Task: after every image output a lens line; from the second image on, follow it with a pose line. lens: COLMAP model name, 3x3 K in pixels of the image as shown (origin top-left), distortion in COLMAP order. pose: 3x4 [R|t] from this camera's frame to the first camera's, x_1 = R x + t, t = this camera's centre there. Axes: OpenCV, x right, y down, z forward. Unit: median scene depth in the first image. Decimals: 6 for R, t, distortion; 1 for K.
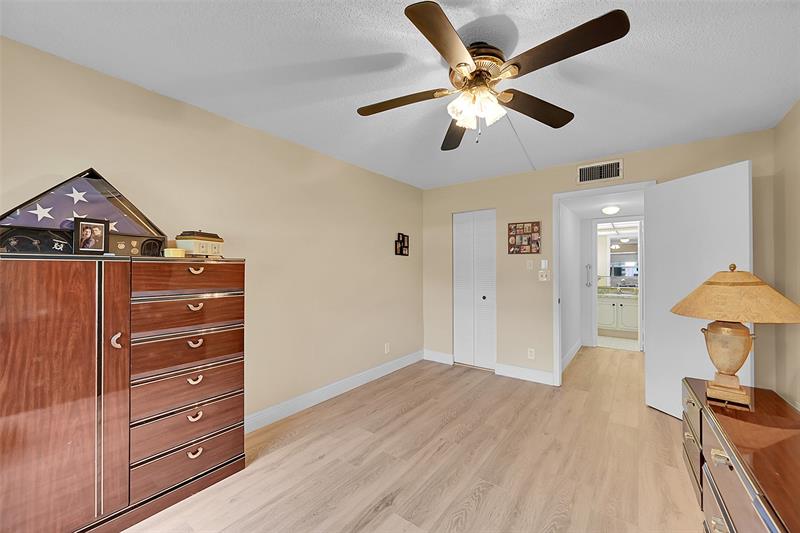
lens RADIAL K [[312.6, 0, 400.8], [0, 312.6, 268.5], [0, 0, 1]] dist [0.002654, 0.000060]
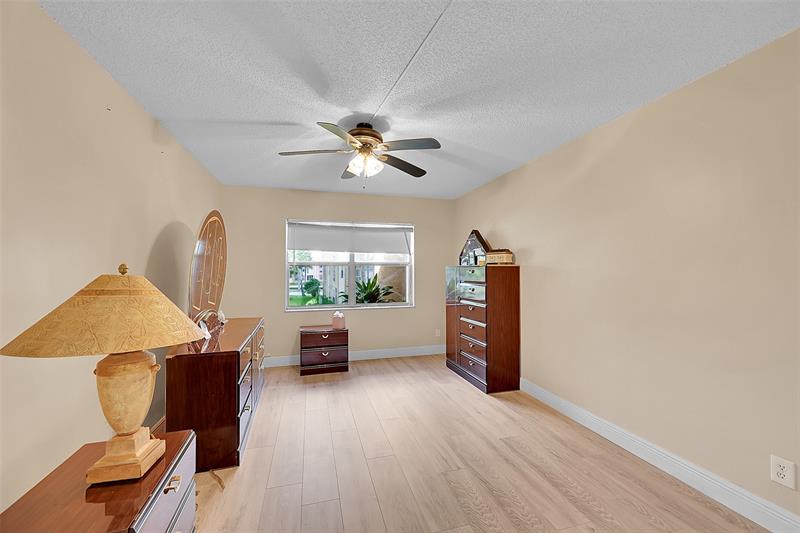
lens RADIAL K [[312.6, 0, 399.9], [0, 312.6, 267.1], [0, 0, 1]] dist [0.002654, 0.000060]
pose [[-0.596116, -0.009104, -0.802847, 0.860189], [0.001759, 0.999919, -0.012645, 0.001398], [0.802897, -0.008950, -0.596051, 1.290951]]
